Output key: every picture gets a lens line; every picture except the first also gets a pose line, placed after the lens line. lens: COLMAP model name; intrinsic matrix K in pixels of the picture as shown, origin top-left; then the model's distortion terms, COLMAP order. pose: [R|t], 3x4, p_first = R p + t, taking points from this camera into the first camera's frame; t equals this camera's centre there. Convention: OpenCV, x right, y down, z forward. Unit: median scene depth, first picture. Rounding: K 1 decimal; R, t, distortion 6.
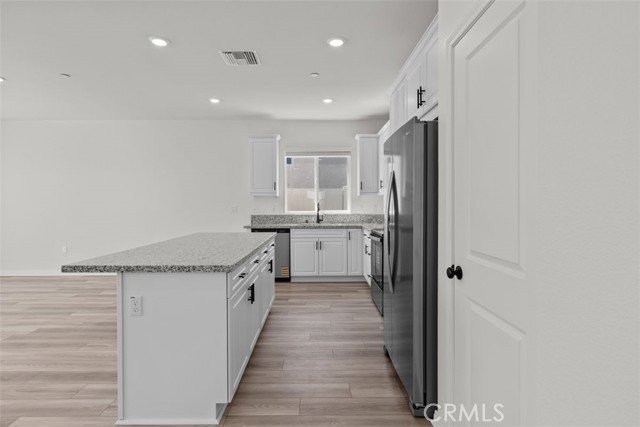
lens RADIAL K [[341.5, 0, 319.3], [0, 341.5, 210.8], [0, 0, 1]] dist [0.003215, -0.000078]
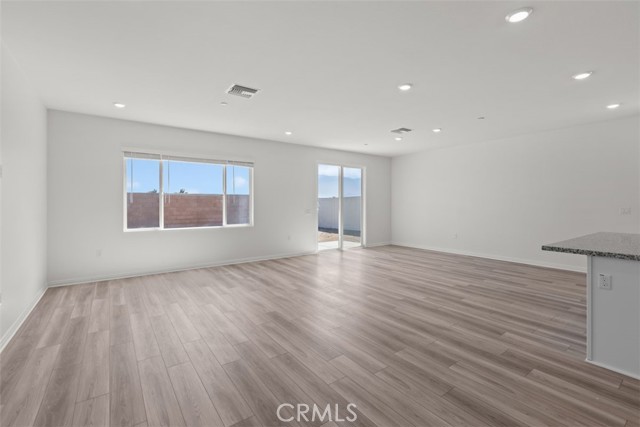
lens RADIAL K [[290.5, 0, 313.4], [0, 290.5, 202.9], [0, 0, 1]] dist [-0.002533, 0.000130]
pose [[0.565074, 0.004470, -0.825028, -0.090082], [-0.020459, 0.999754, -0.008595, -0.001615], [0.824787, 0.021736, 0.565026, -0.235654]]
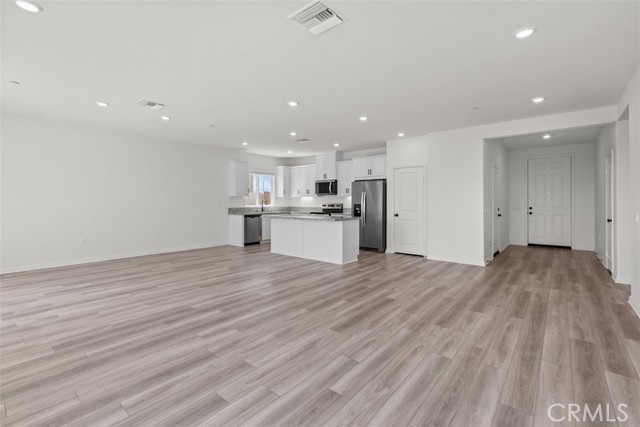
lens RADIAL K [[290.5, 0, 318.7], [0, 290.5, 208.6], [0, 0, 1]] dist [-0.002533, 0.000130]
pose [[0.647818, -0.014990, 0.761648, -1.086227], [0.013200, 0.999877, 0.008451, 0.010722], [-0.761681, 0.004579, 0.647936, -0.264094]]
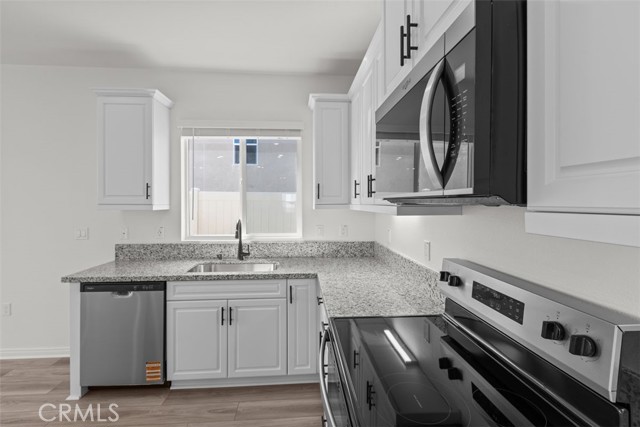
lens RADIAL K [[290.5, 0, 319.7], [0, 290.5, 206.9], [0, 0, 1]] dist [-0.002533, 0.000130]
pose [[0.998125, 0.000986, 0.061201, 0.102523], [-0.000749, 0.999992, -0.003897, -0.049484], [-0.061205, 0.003844, 0.998118, 0.577209]]
